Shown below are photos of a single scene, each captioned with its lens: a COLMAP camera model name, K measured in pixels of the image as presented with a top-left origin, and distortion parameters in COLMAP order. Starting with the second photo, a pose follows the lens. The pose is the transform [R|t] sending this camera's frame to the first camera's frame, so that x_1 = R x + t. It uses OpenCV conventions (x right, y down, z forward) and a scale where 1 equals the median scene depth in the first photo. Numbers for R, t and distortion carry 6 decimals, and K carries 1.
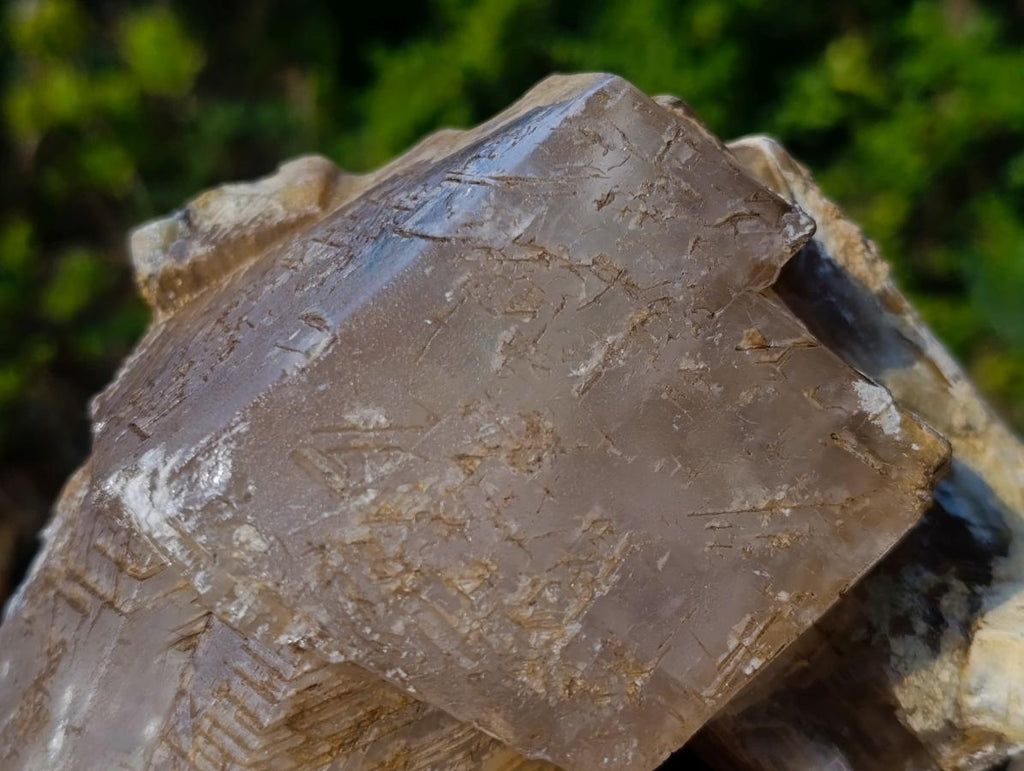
lens RADIAL K [[1456.0, 0, 510.2], [0, 1456.0, 342.4], [0, 0, 1]] dist [0.269749, -1.168602]
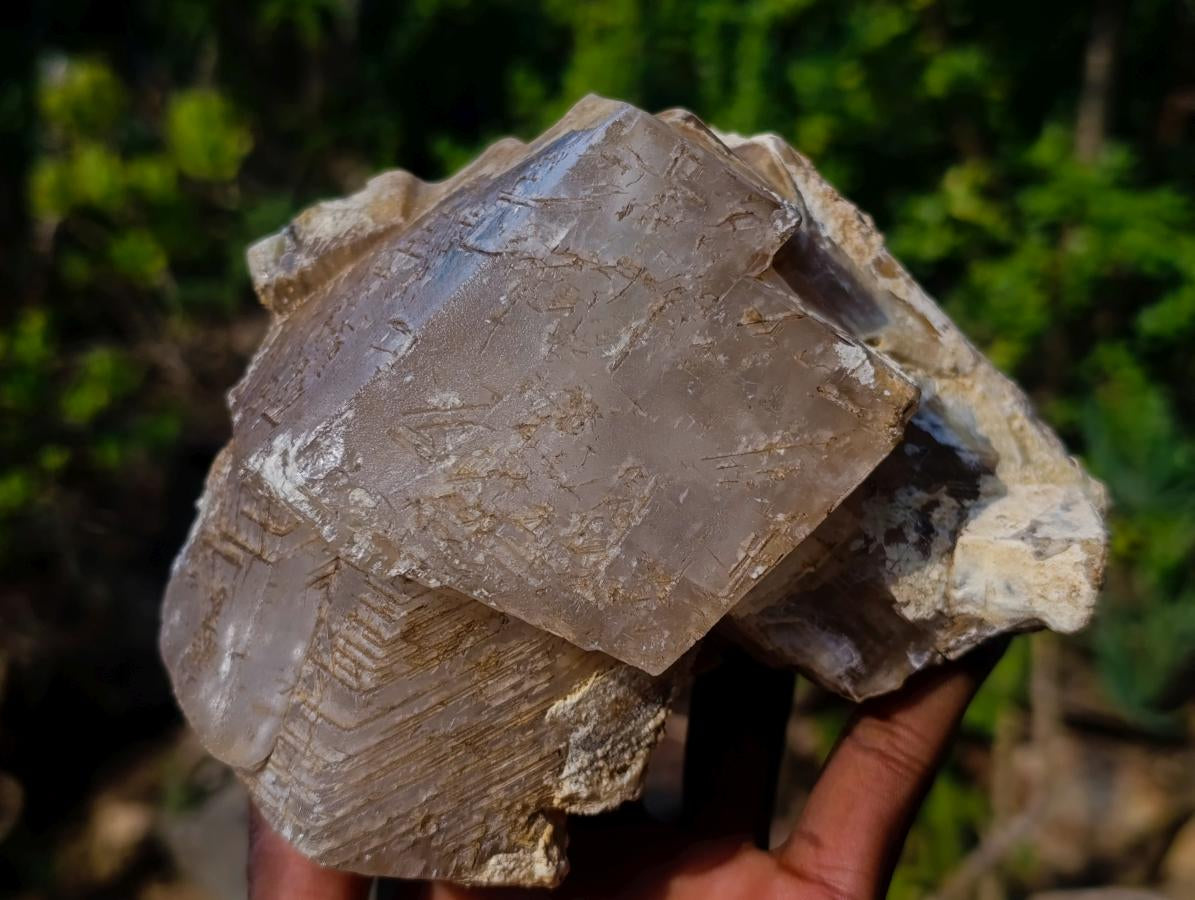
lens RADIAL K [[1699.1, 0, 595.4], [0, 1699.1, 399.7], [0, 0, 1]] dist [0.269749, -1.168602]
pose [[0.996675, -0.063944, -0.050495, 0.102611], [0.067811, 0.994567, 0.078986, -0.054634], [0.045170, -0.082148, 0.995596, -0.453411]]
